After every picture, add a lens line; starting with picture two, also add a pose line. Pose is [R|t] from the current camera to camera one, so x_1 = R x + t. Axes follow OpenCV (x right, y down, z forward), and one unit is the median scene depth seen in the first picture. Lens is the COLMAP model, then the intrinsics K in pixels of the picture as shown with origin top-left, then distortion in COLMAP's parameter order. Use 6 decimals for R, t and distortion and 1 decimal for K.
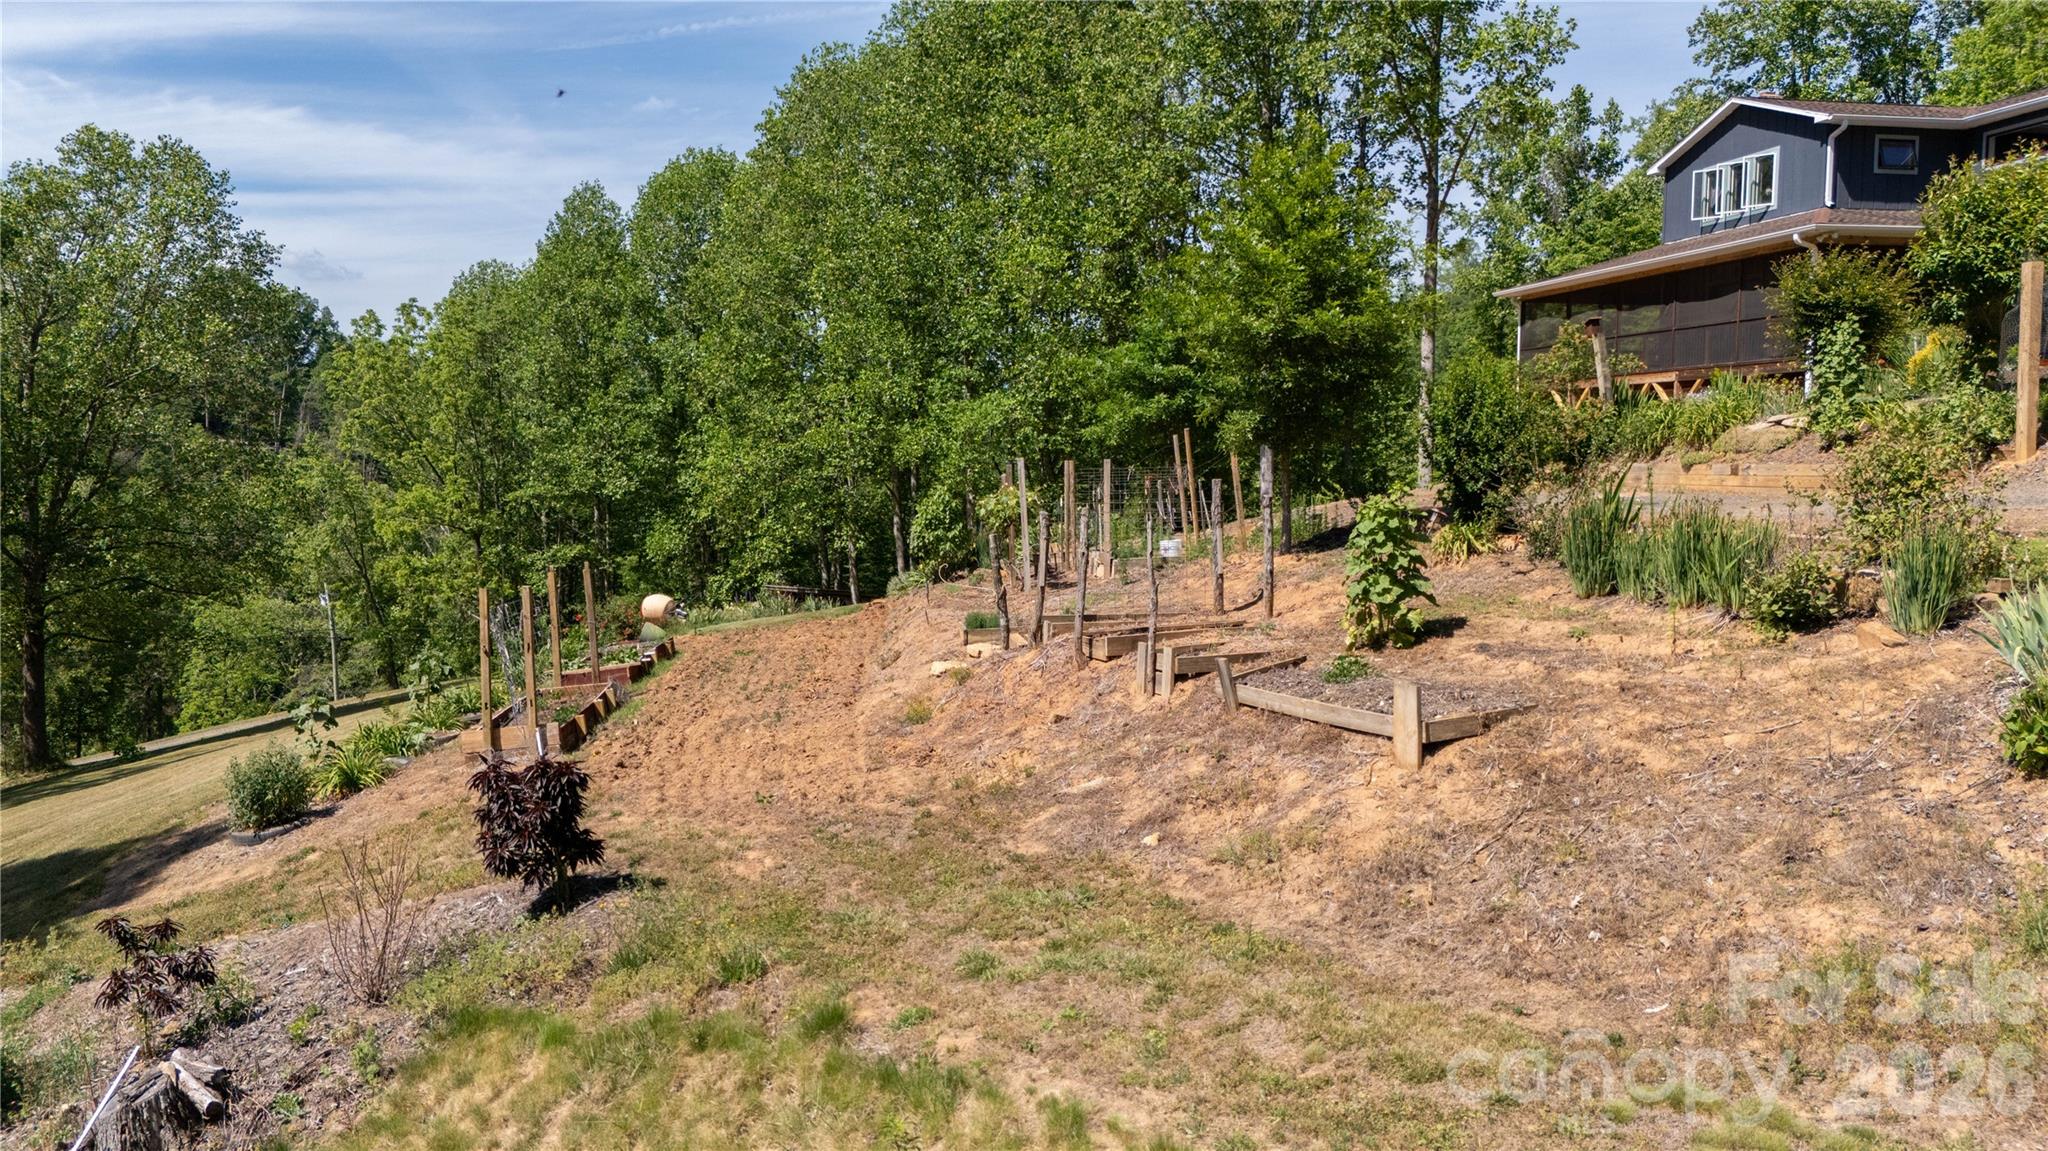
lens RADIAL K [[1546.7, 0, 1014.2], [0, 1546.7, 566.4], [0, 0, 1]] dist [0.060432, -0.016203]
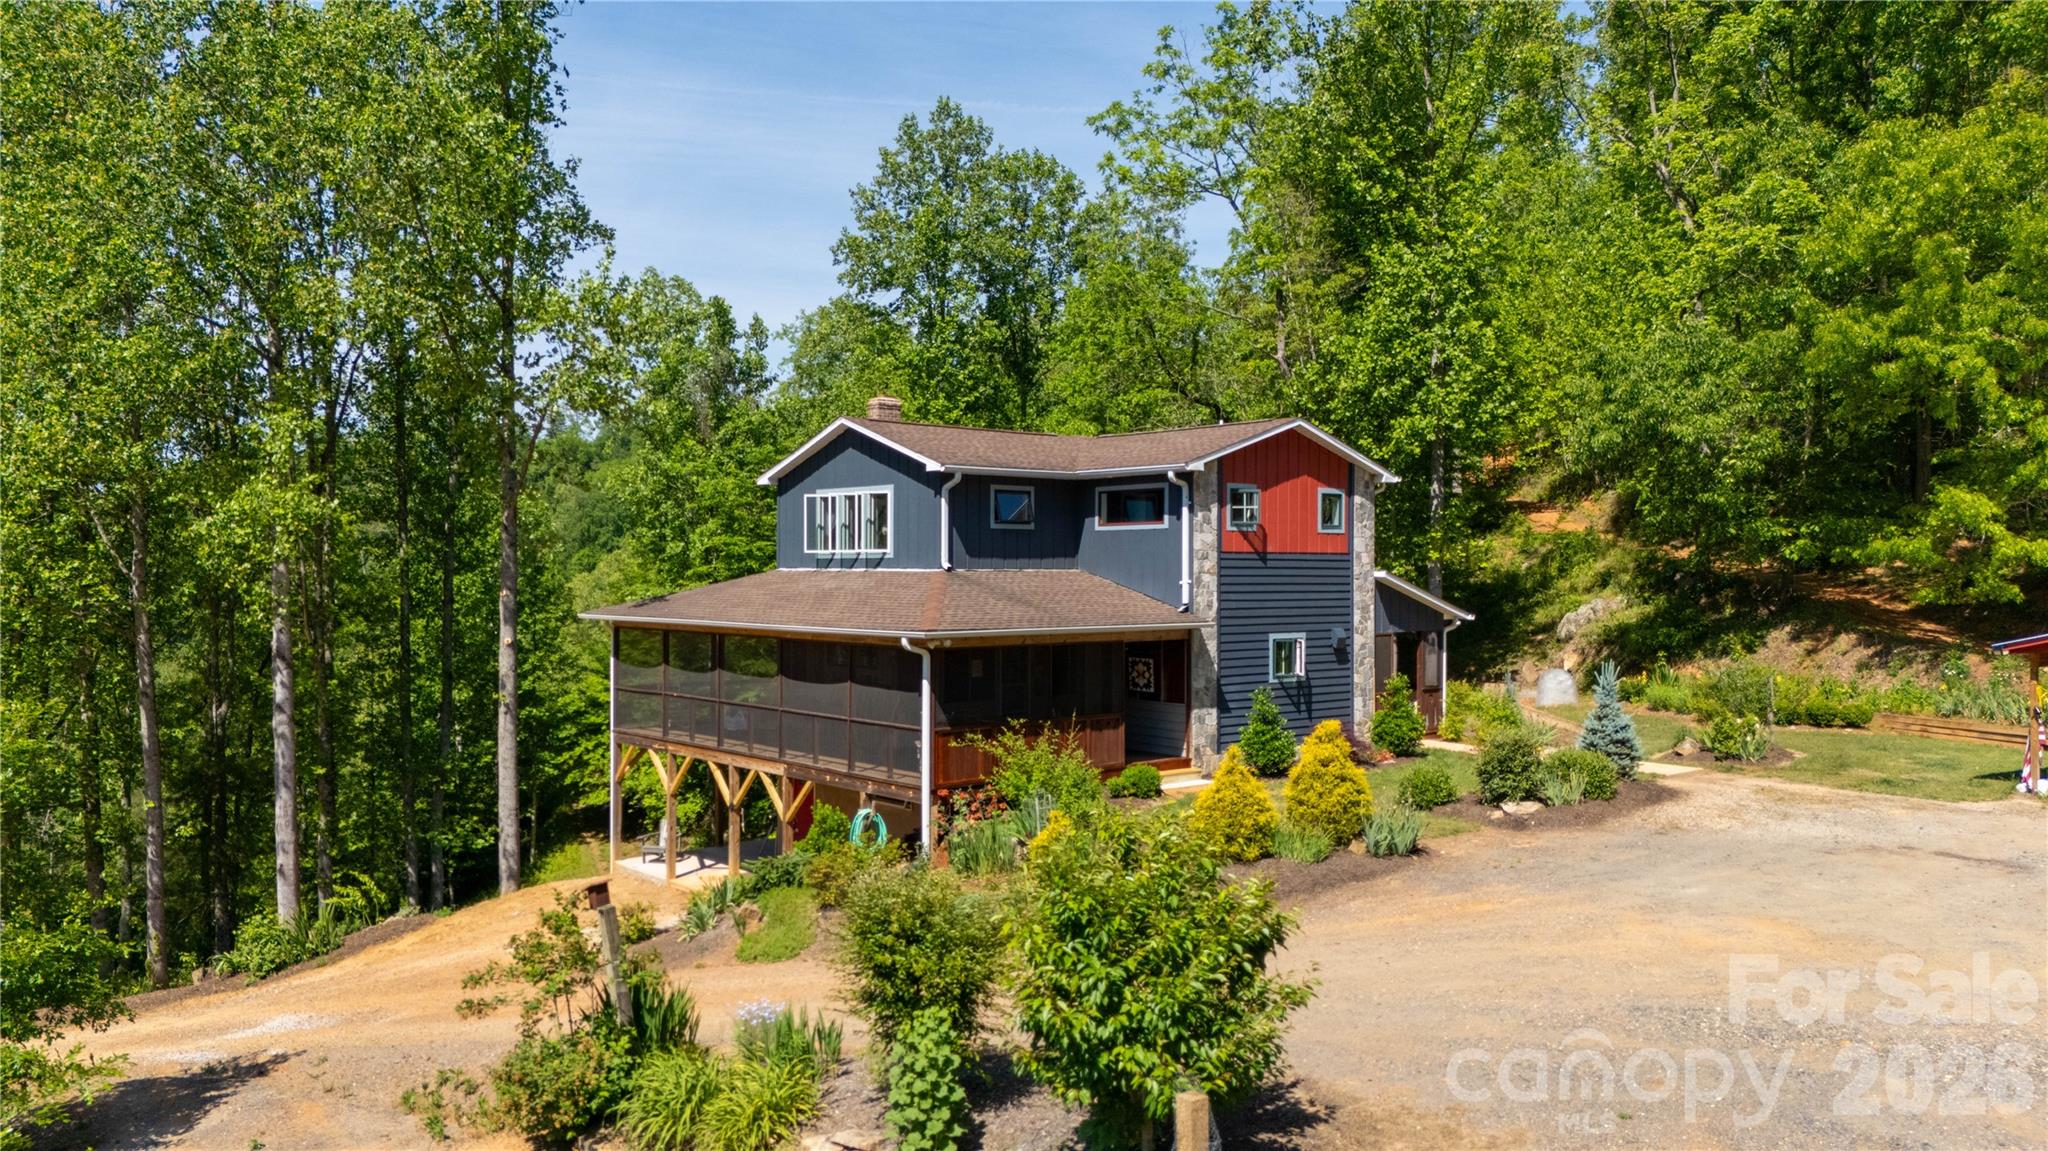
lens RADIAL K [[1546.7, 0, 1014.7], [0, 1546.7, 569.6], [0, 0, 1]] dist [0.060432, -0.016203]
pose [[0.880186, 0.000860, 0.474627, 0.141308], [0.029110, 0.998018, -0.055793, -0.162505], [-0.473735, 0.062925, 0.878417, 0.229597]]
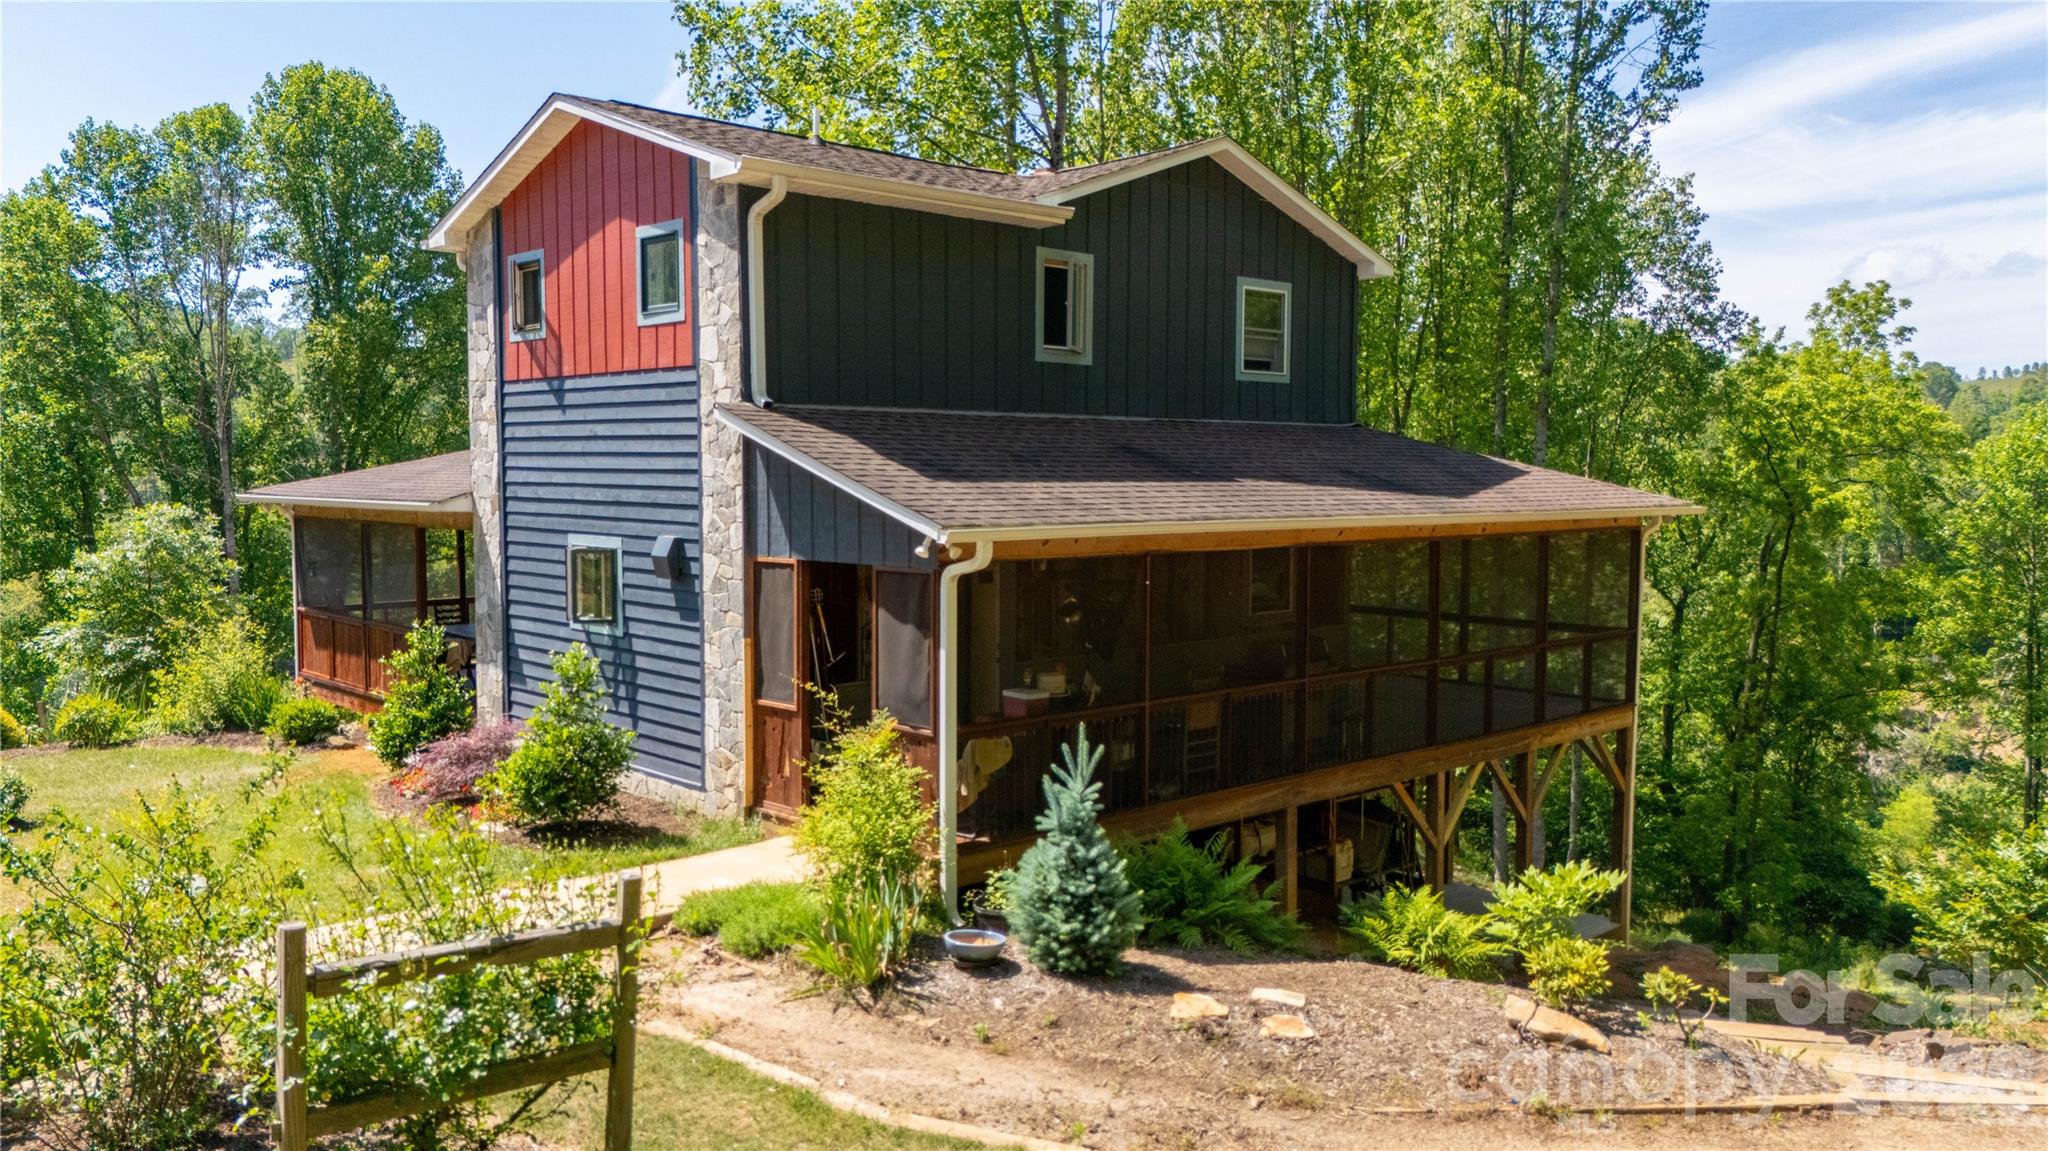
lens RADIAL K [[1546.7, 0, 1022.7], [0, 1546.7, 579.4], [0, 0, 1]] dist [0.060432, -0.016203]
pose [[0.514704, 0.063381, -0.855022, 1.031620], [-0.057963, 0.997555, 0.039055, -0.181076], [0.855406, 0.029458, 0.517119, 0.745684]]
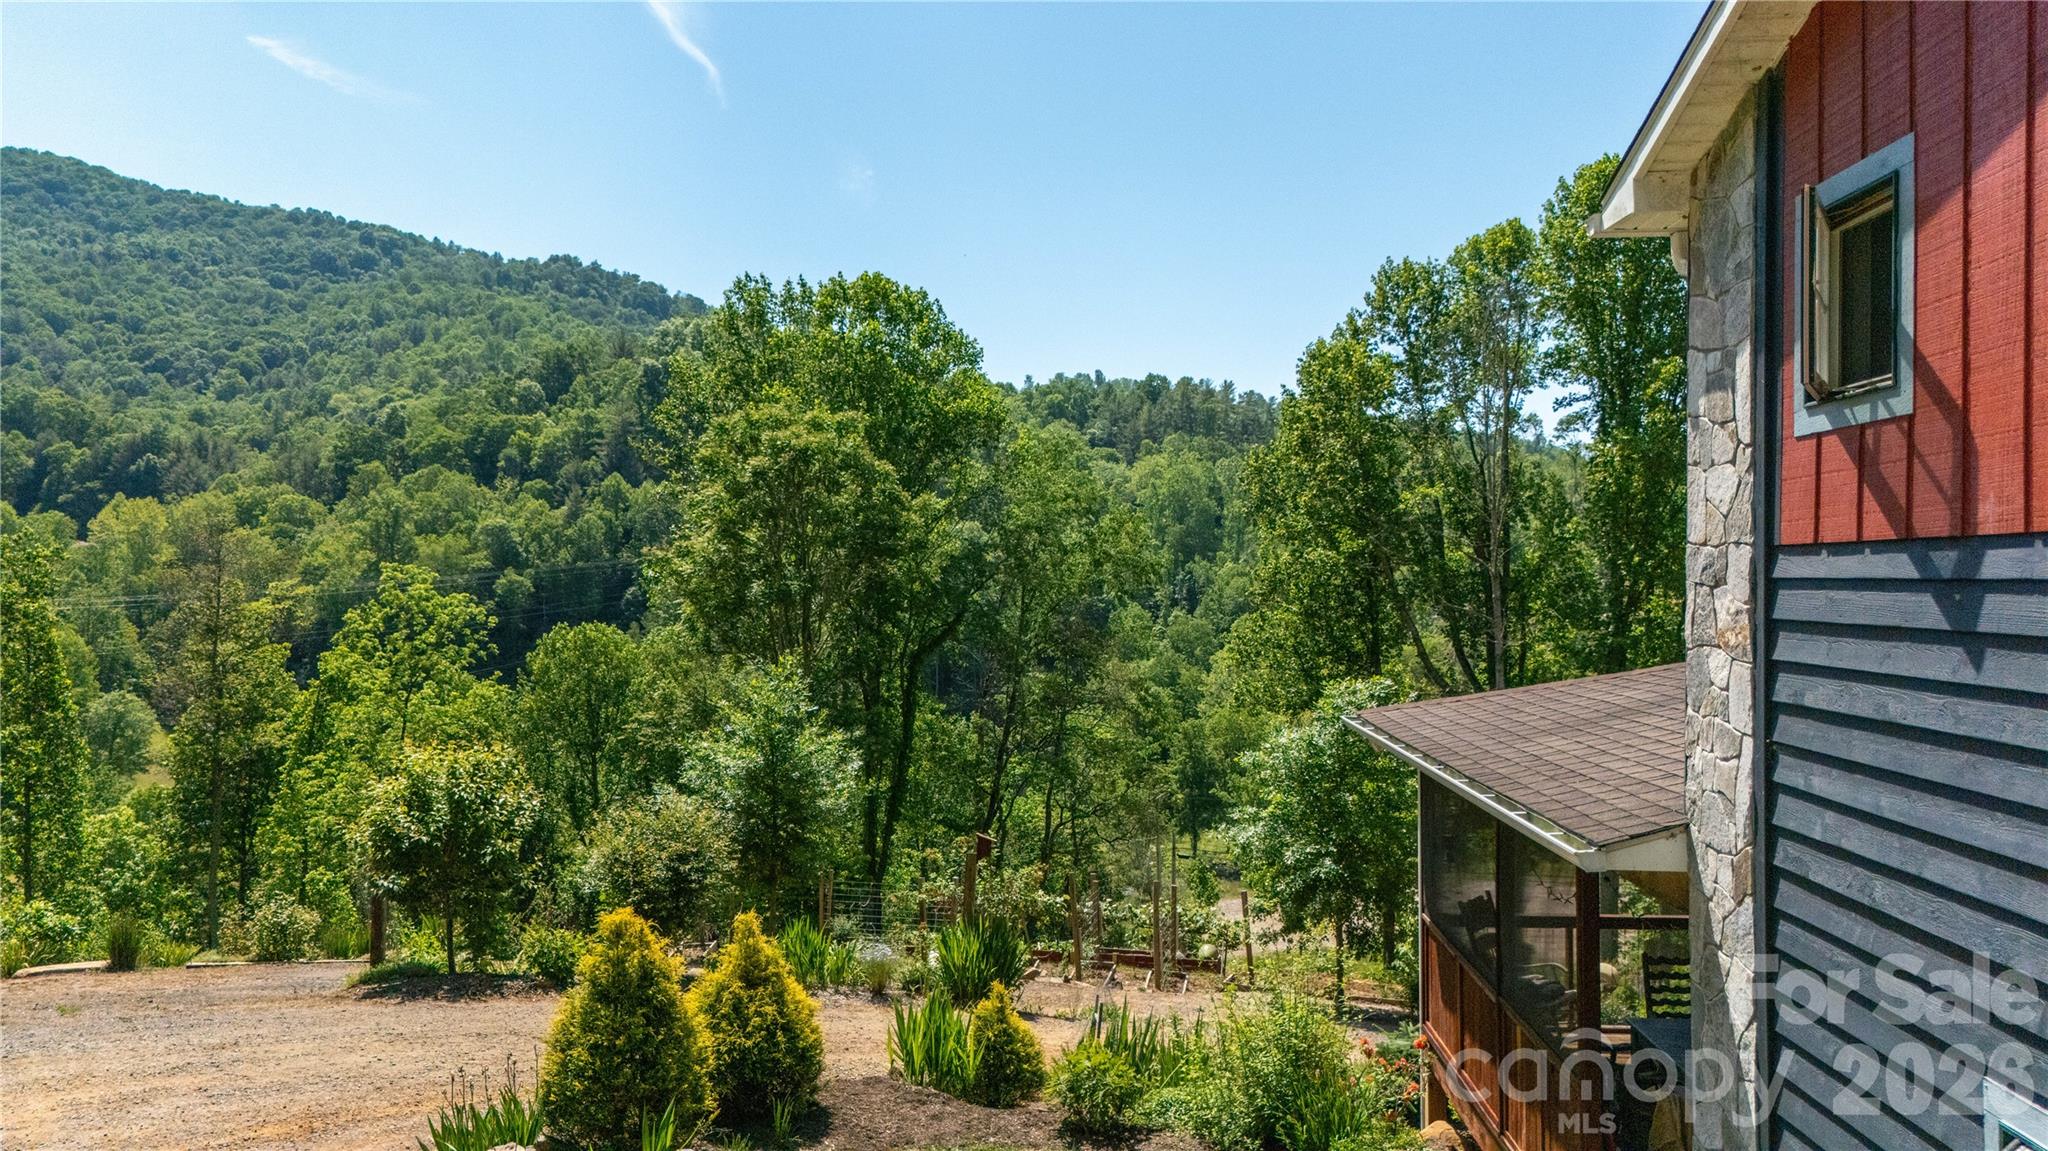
lens RADIAL K [[1546.7, 0, 1005.4], [0, 1546.7, 576.8], [0, 0, 1]] dist [0.060432, -0.016203]
pose [[-0.259648, -0.001979, -0.965701, 0.758908], [-0.061207, 0.998021, 0.014411, -0.204997], [0.963762, 0.062850, -0.259256, 0.810451]]
